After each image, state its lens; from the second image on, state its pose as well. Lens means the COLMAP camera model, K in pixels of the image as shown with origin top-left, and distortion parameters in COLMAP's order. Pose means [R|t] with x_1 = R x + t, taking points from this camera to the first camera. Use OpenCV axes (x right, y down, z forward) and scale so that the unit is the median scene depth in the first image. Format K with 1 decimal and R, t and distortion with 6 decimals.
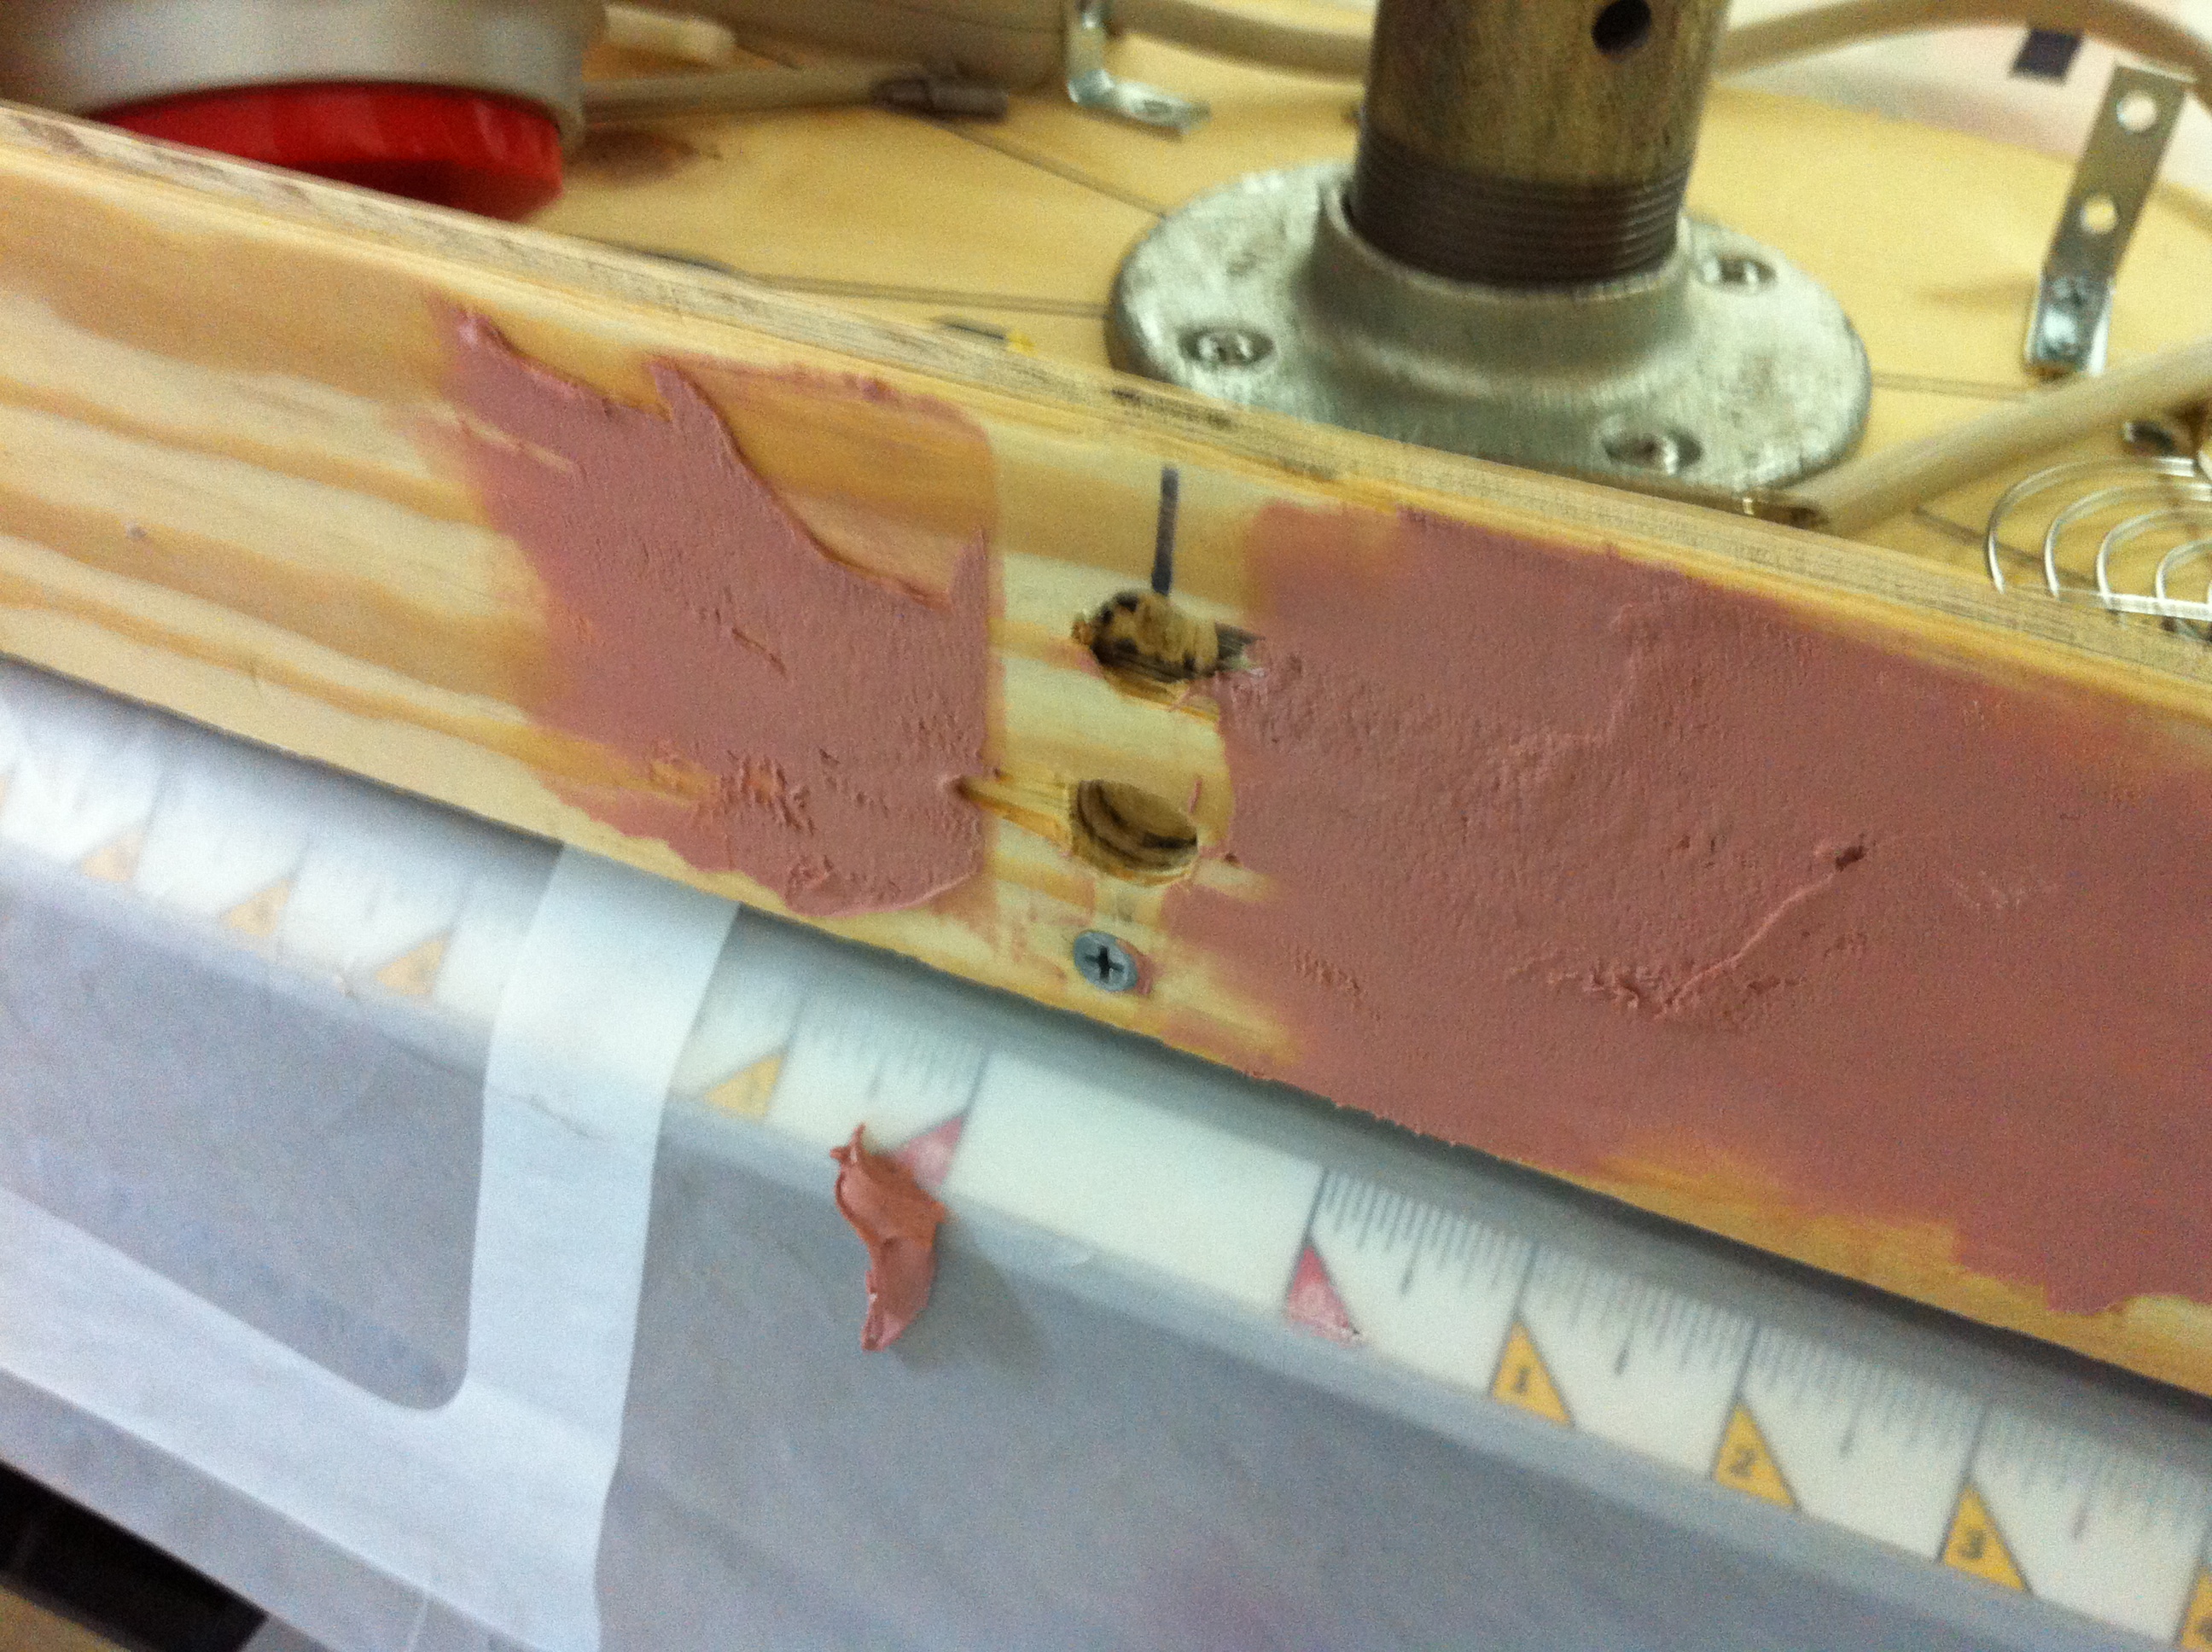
lens RADIAL K [[2176.8, 0, 1106.0], [0, 2176.8, 826.0], [0, 0, 1]] dist [0.075122, -0.374544]
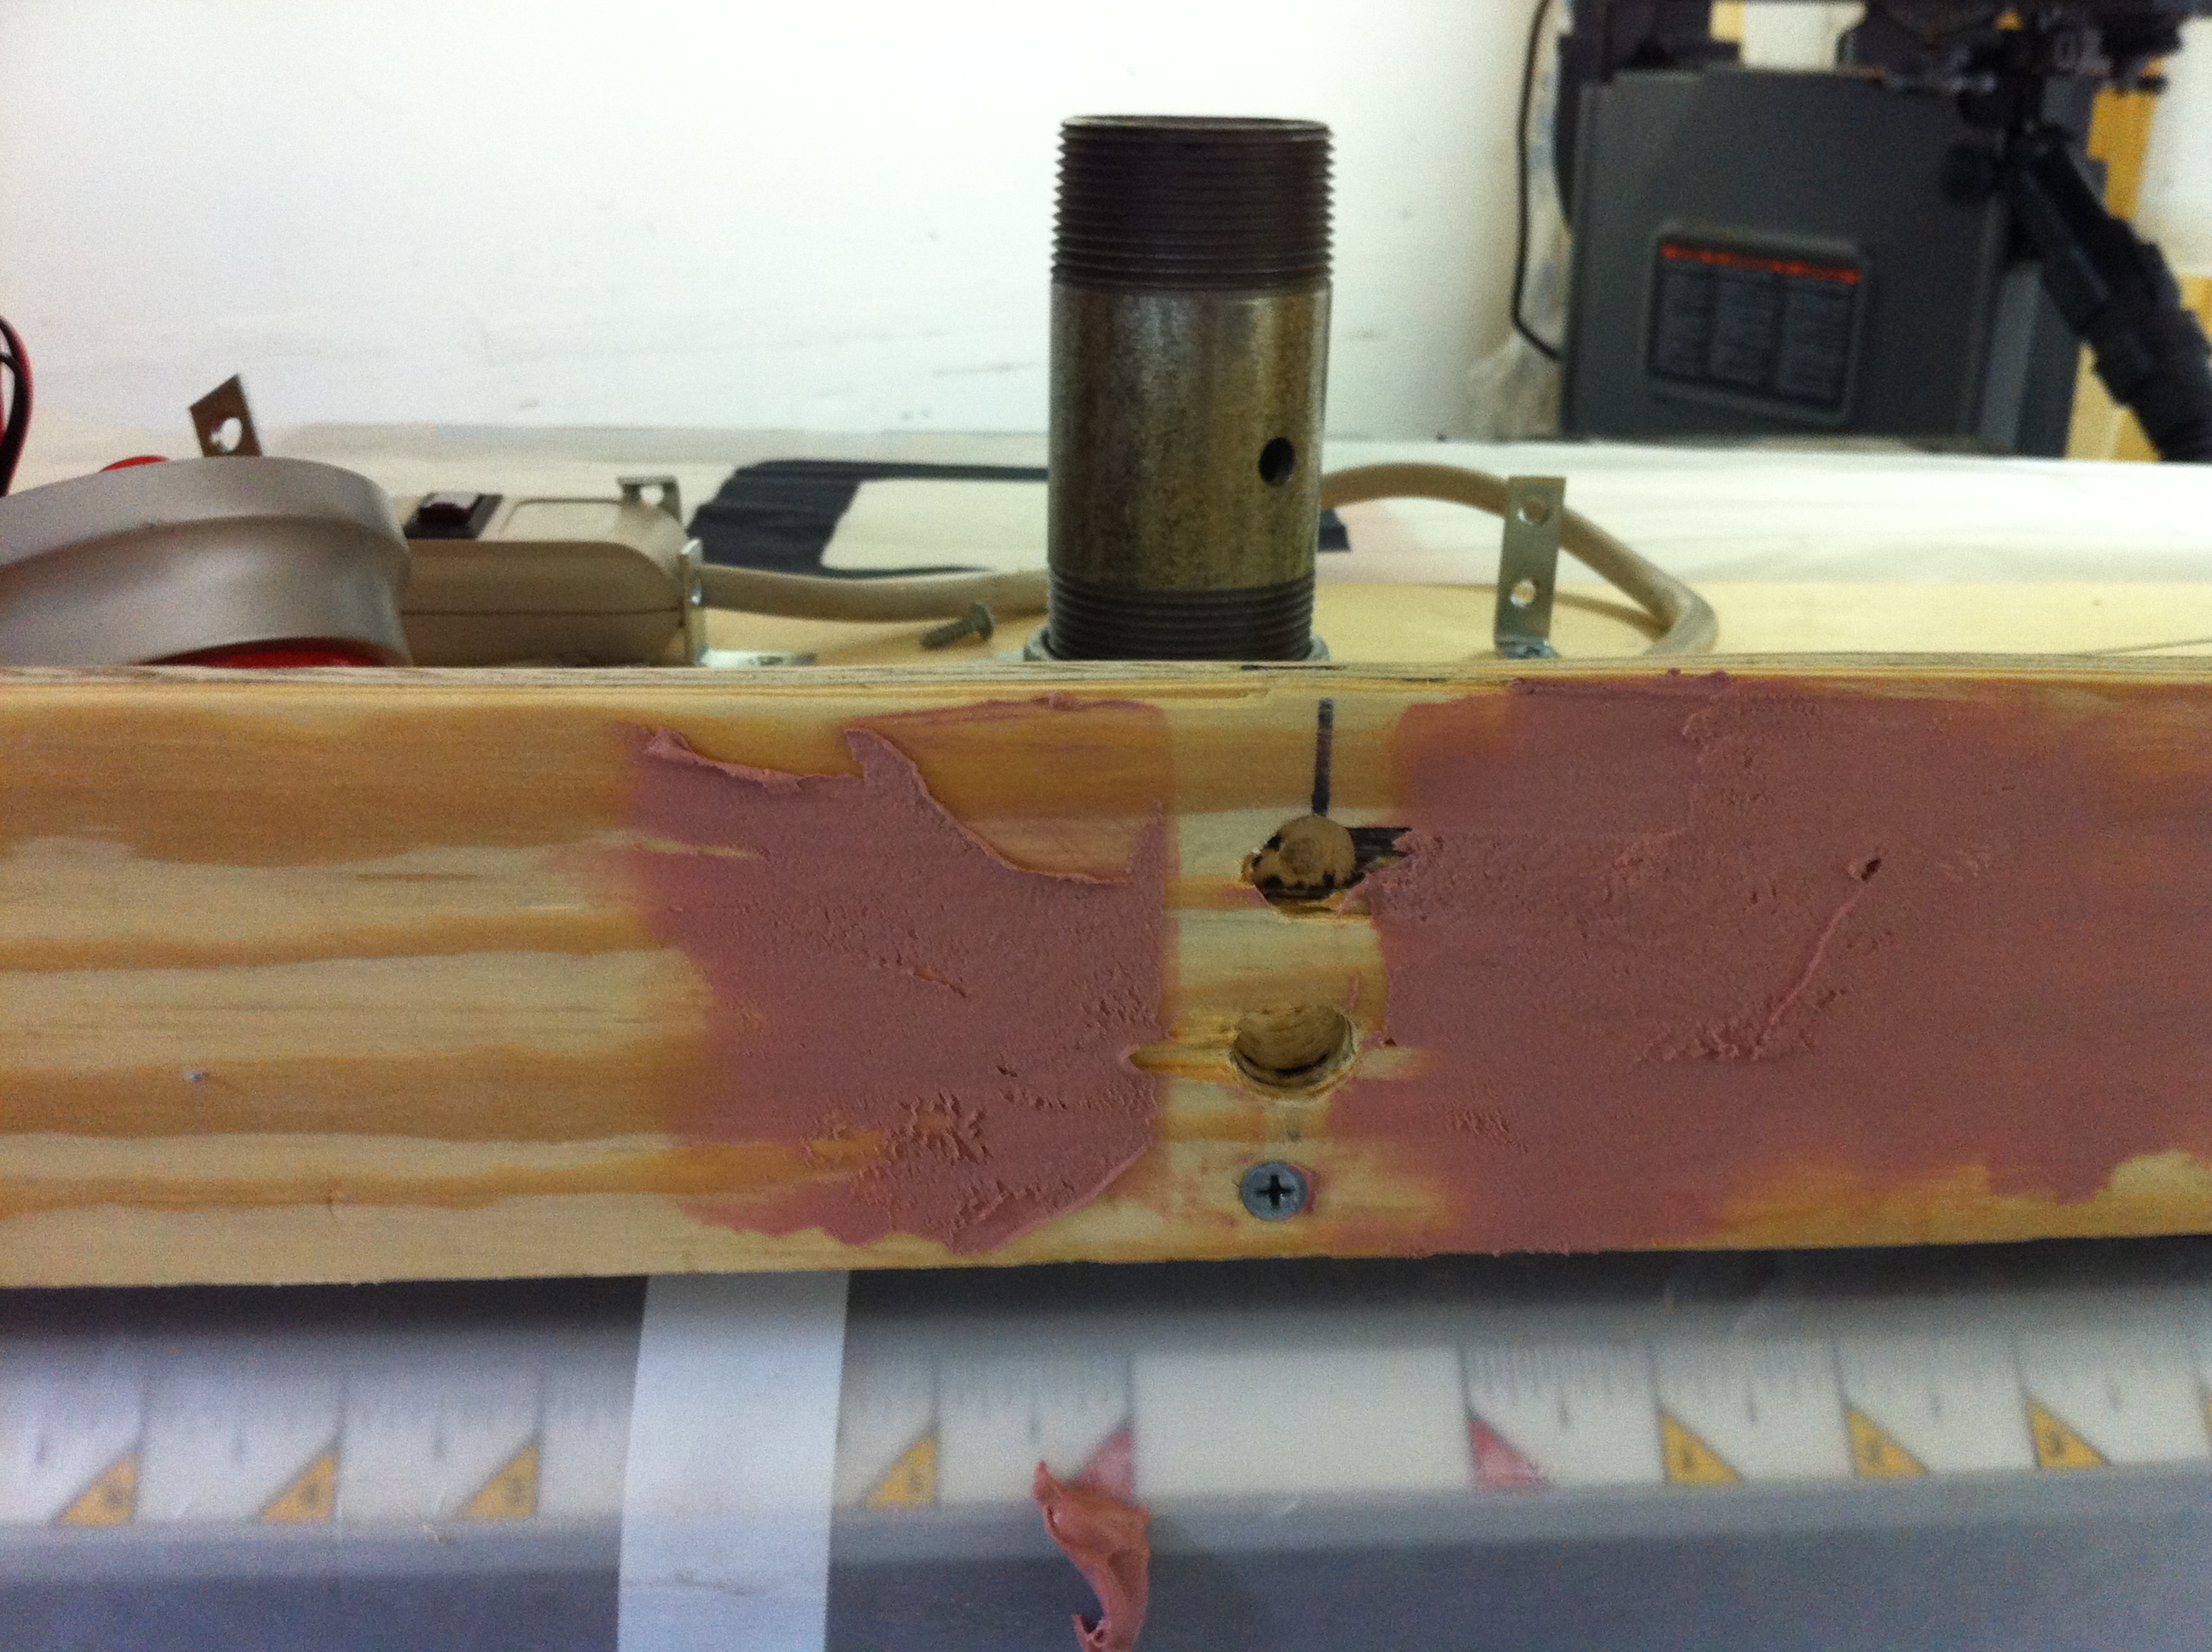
lens RADIAL K [[2176.8, 0, 1106.0], [0, 2176.8, 826.0], [0, 0, 1]] dist [0.075122, -0.374544]
pose [[0.891829, -0.193852, 0.408733, -0.515071], [0.313794, 0.915911, -0.250282, 0.148355], [-0.325845, 0.351467, 0.877665, -0.026472]]
